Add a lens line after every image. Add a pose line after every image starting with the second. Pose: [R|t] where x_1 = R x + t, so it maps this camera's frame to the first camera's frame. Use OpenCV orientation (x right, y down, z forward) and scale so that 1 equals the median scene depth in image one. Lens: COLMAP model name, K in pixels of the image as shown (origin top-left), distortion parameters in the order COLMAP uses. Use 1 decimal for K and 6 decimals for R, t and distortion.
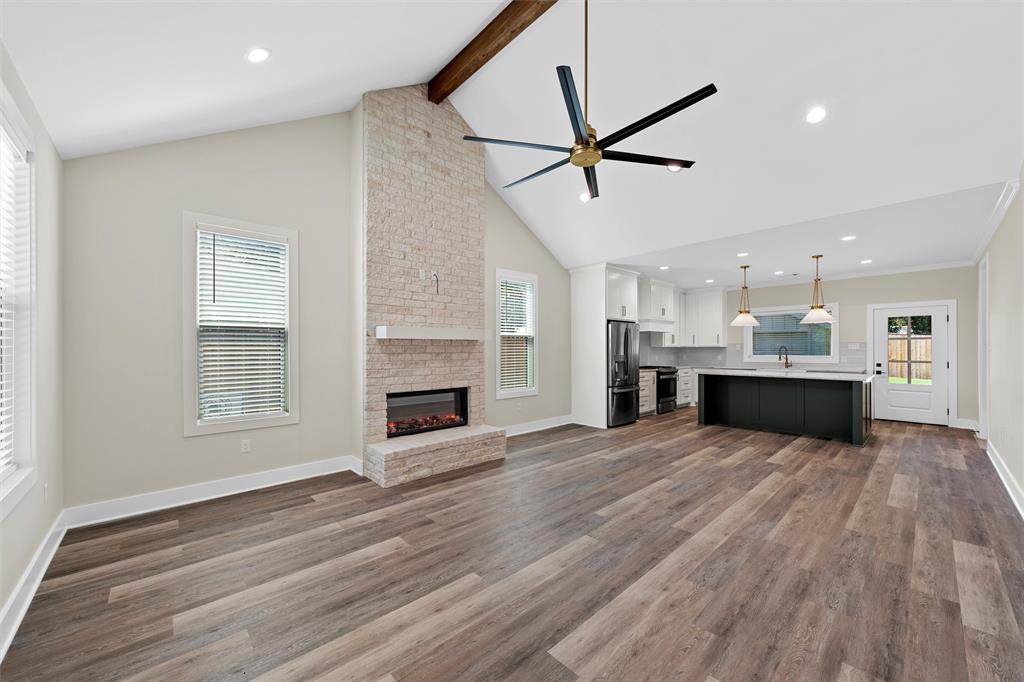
lens RADIAL K [[382.8, 0, 518.5], [0, 382.8, 347.0], [0, 0, 1]] dist [0.012732, 0.000046]
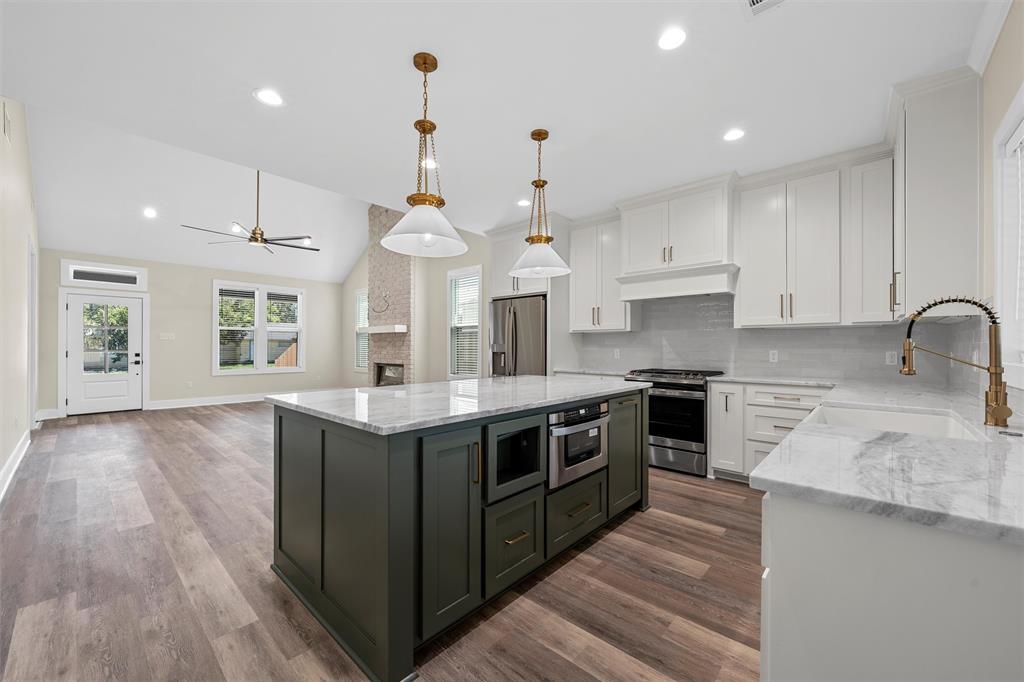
lens RADIAL K [[382.6, 0, 511.1], [0, 382.6, 344.9], [0, 0, 1]] dist [-0.000960, -0.000165]
pose [[0.091139, -0.002336, -0.995835, 1.490537], [0.001774, 0.999996, -0.002183, 0.035926], [0.995837, -0.001568, 0.091143, 1.381189]]
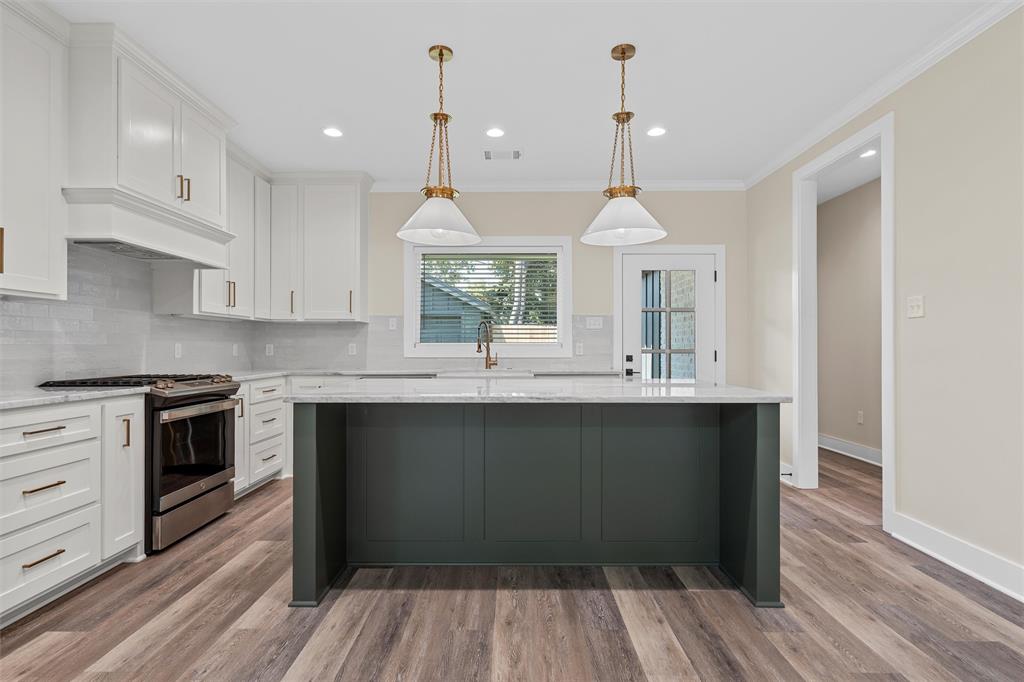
lens RADIAL K [[520.1, 0, 507.2], [0, 520.1, 343.5], [0, 0, 1]] dist [0.005166, -0.000276]
pose [[0.696213, 0.007304, 0.717798, 0.476035], [-0.005728, 0.999973, -0.004619, 0.048052], [-0.717812, -0.000896, 0.696236, 0.984580]]
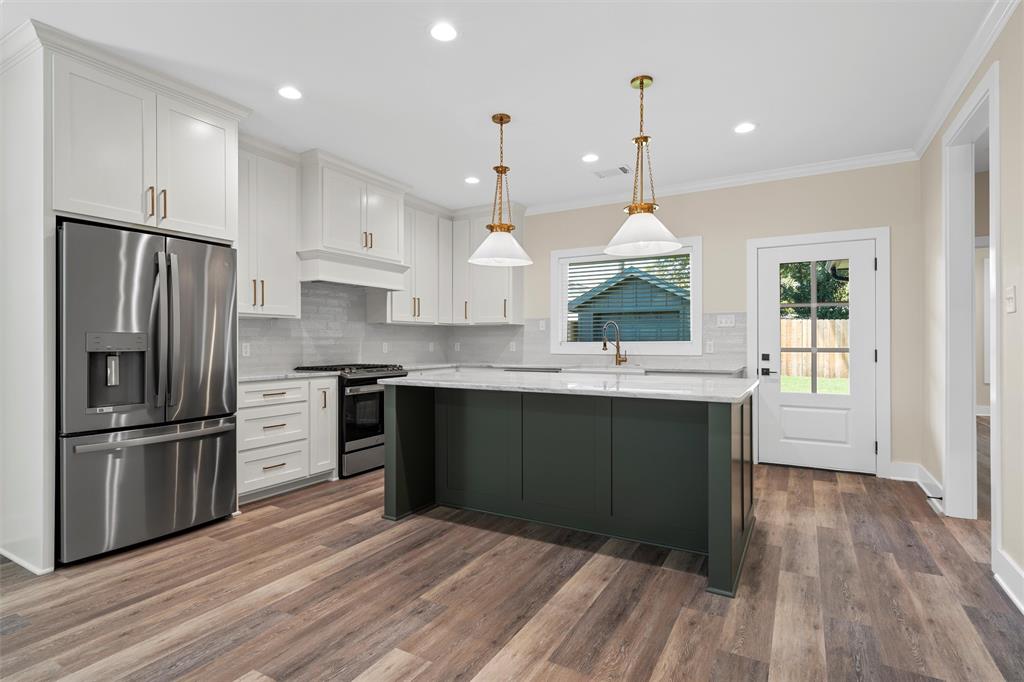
lens RADIAL K [[509.3, 0, 502.9], [0, 509.3, 340.5], [0, 0, 1]] dist [0.006001, 0.000823]
pose [[0.960580, 0.001472, 0.277999, 0.654073], [-0.001993, 0.999997, 0.001589, 0.038364], [-0.277996, -0.002080, 0.960580, 0.716621]]
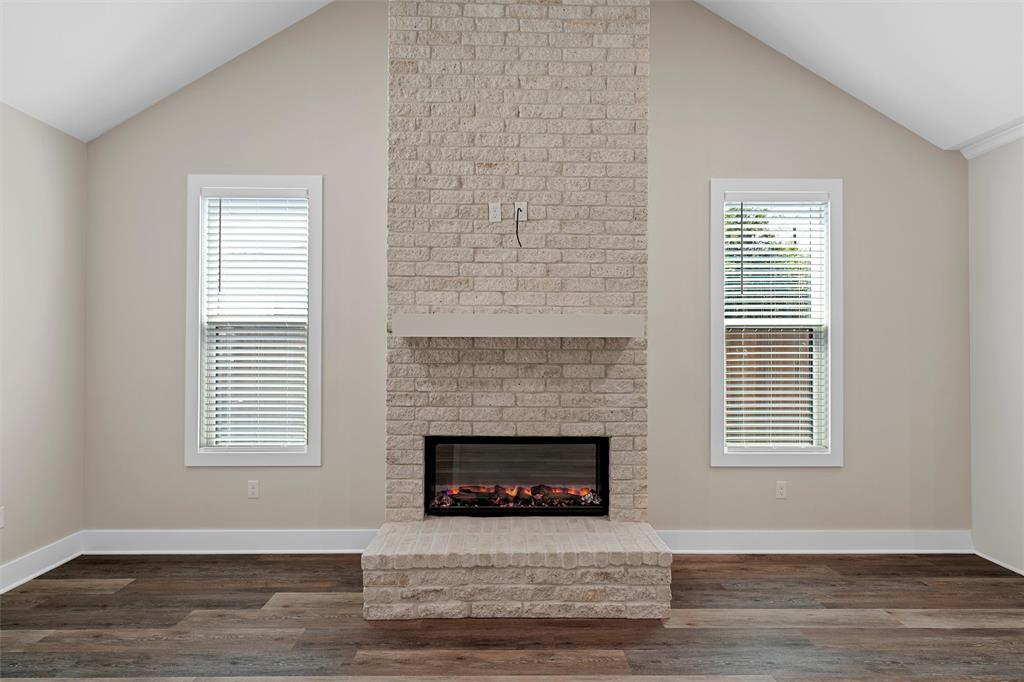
lens RADIAL K [[509.3, 0, 502.9], [0, 509.3, 340.5], [0, 0, 1]] dist [0.006001, 0.000823]
pose [[0.738924, -0.000705, -0.673788, 0.215440], [-0.003496, 0.999982, -0.004880, -0.012009], [0.673780, 0.005962, 0.738908, 0.485349]]
